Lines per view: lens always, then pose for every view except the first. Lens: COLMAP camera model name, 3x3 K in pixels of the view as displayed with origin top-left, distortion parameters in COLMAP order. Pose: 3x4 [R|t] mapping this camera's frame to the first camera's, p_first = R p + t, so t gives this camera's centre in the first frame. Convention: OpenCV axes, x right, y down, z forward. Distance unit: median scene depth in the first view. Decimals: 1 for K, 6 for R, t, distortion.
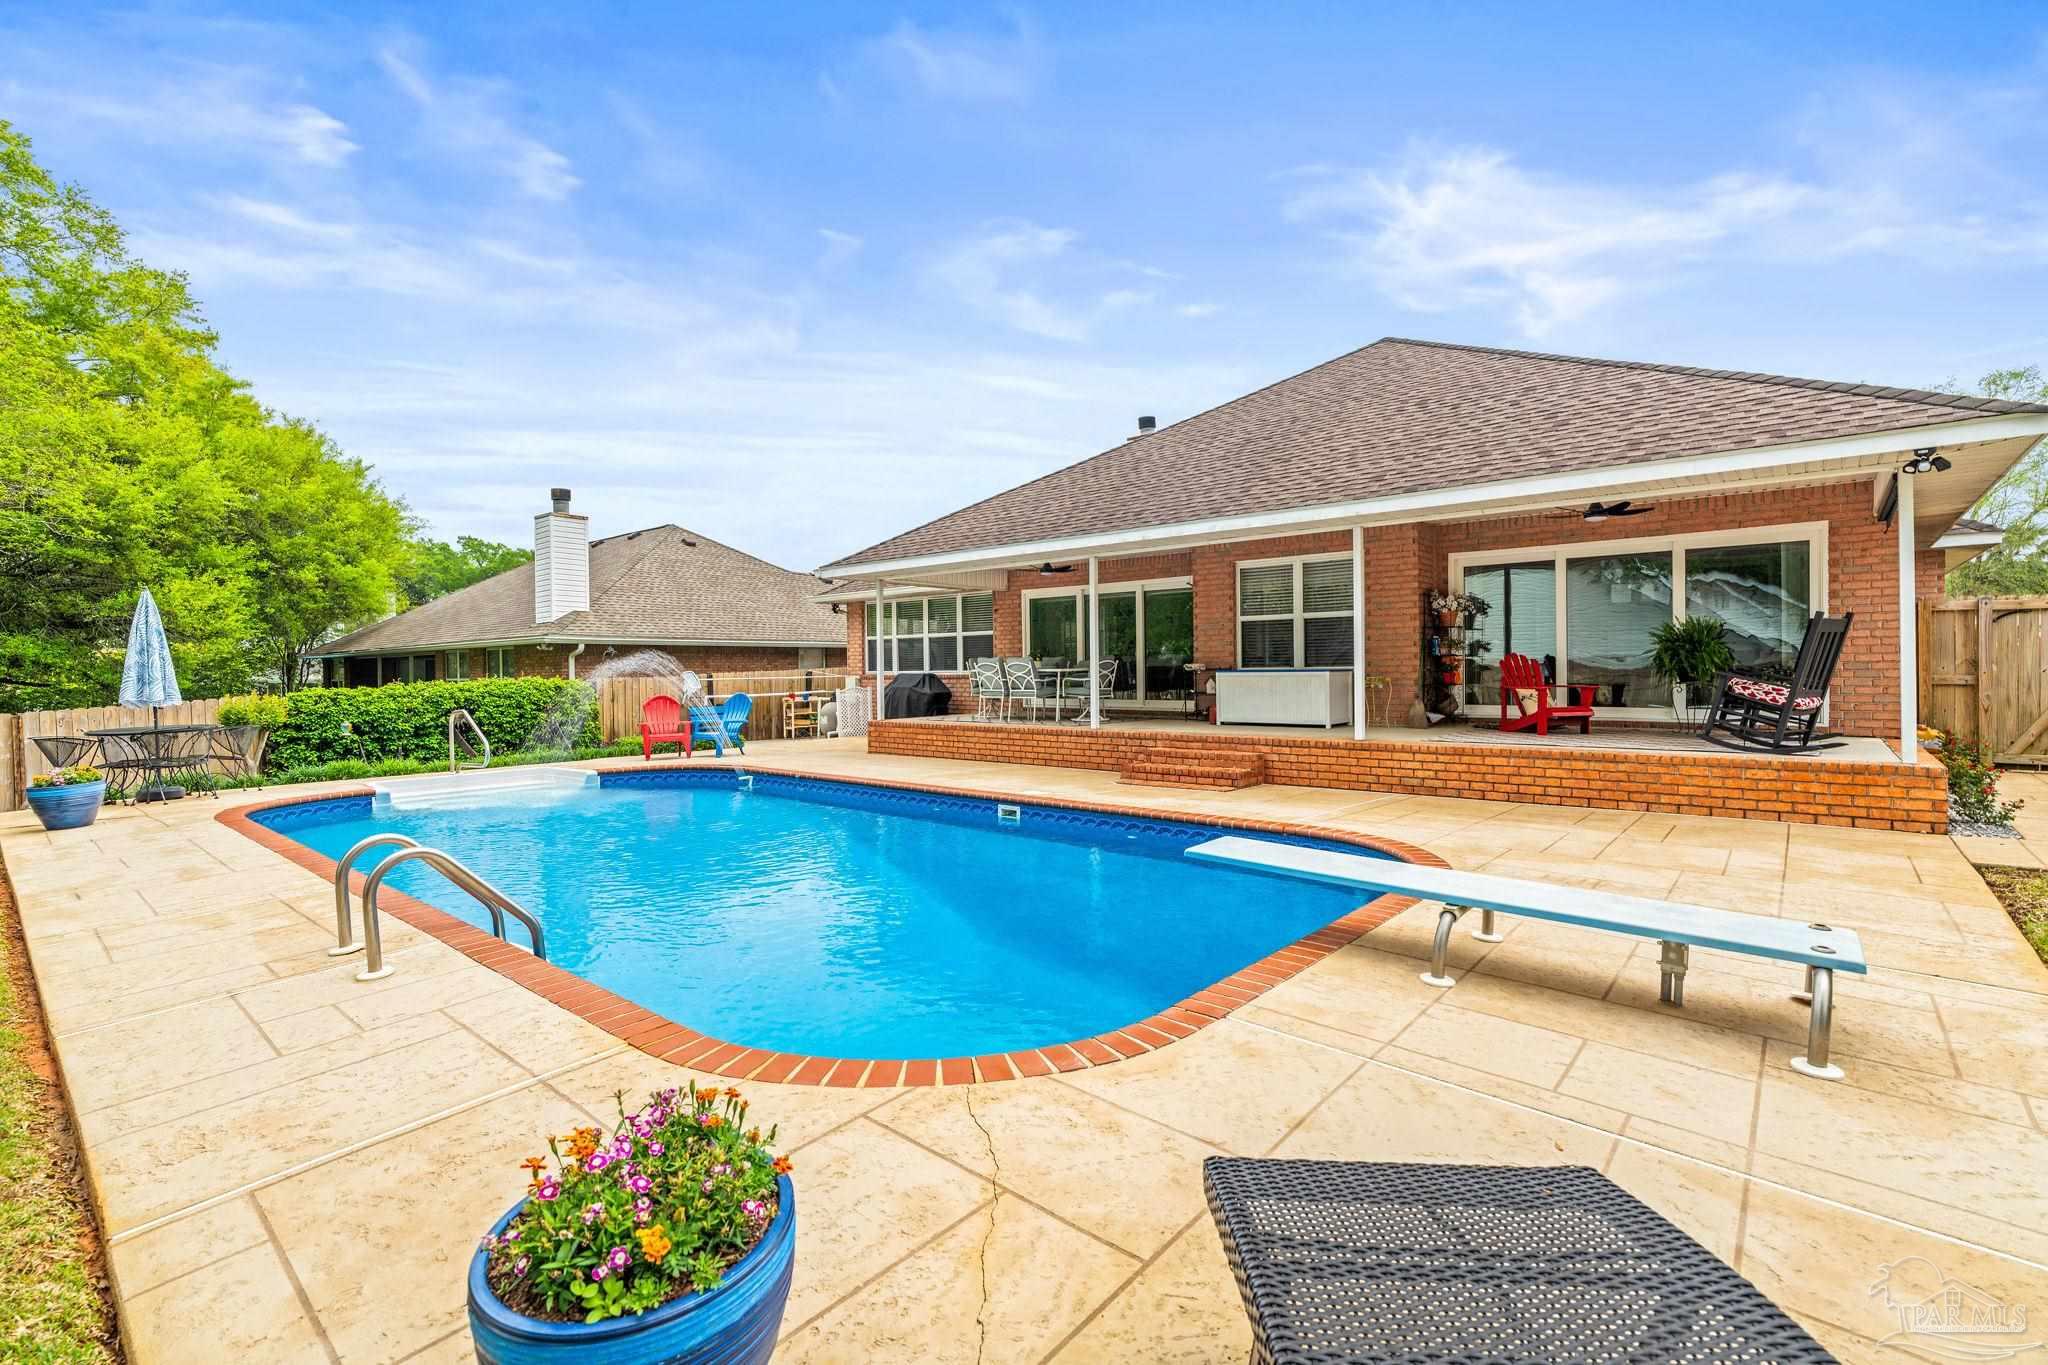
lens RADIAL K [[933.6, 0, 1029.3], [0, 933.6, 678.8], [0, 0, 1]] dist [-0.010536, 0.002370]
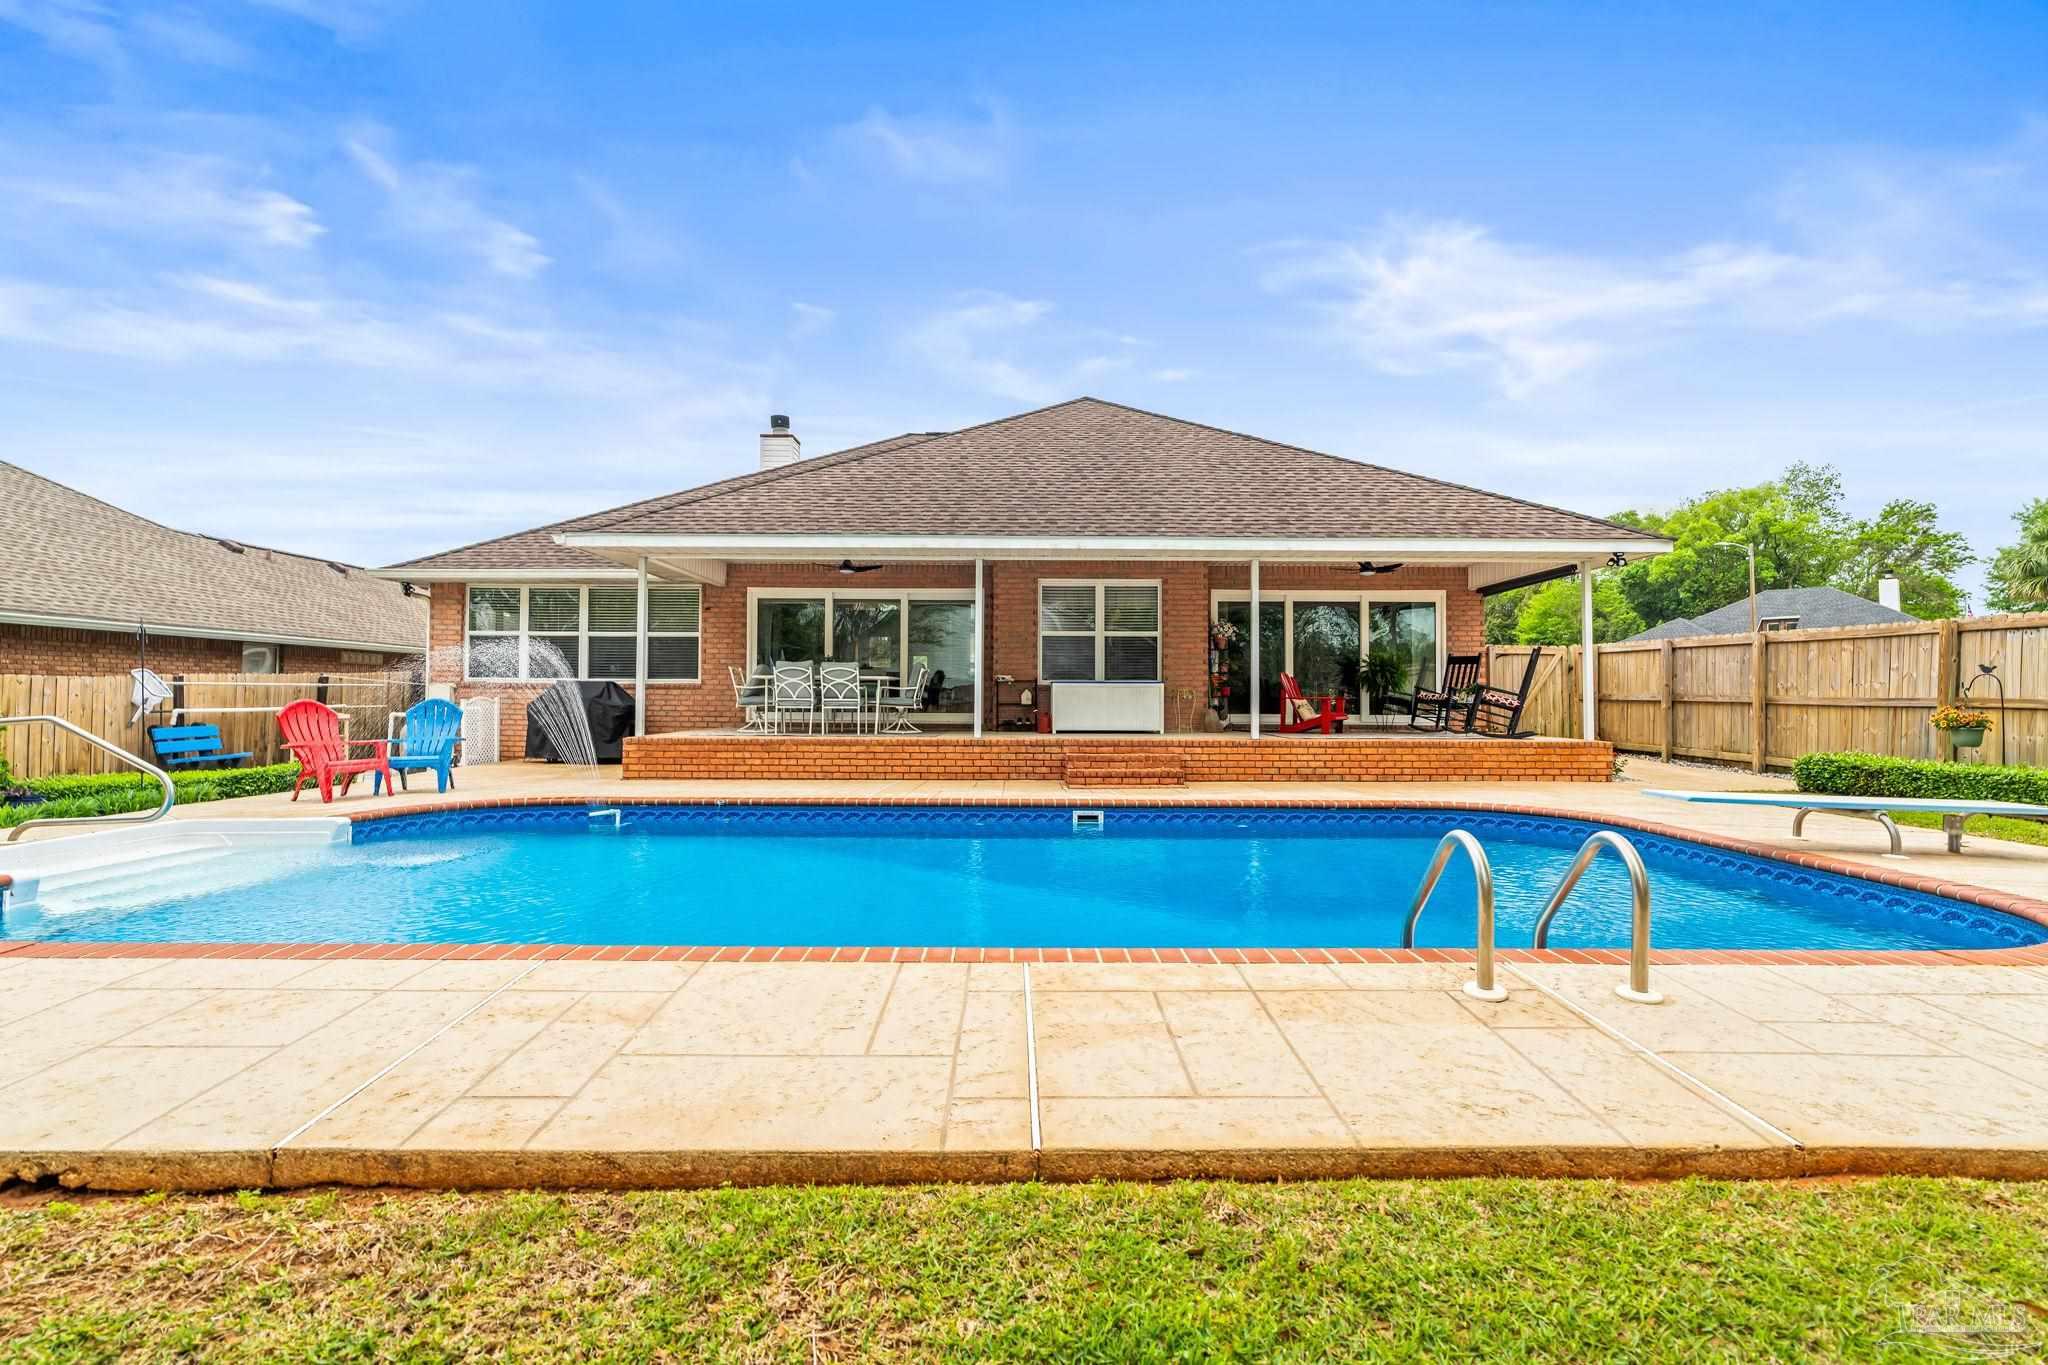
lens RADIAL K [[933.6, 0, 1026.0], [0, 933.6, 687.3], [0, 0, 1]] dist [-0.010536, 0.002370]
pose [[0.753205, 0.021523, 0.657433, -0.535847], [-0.006046, 0.999649, -0.025800, 0.026469], [-0.657758, 0.015458, 0.753071, 0.244462]]
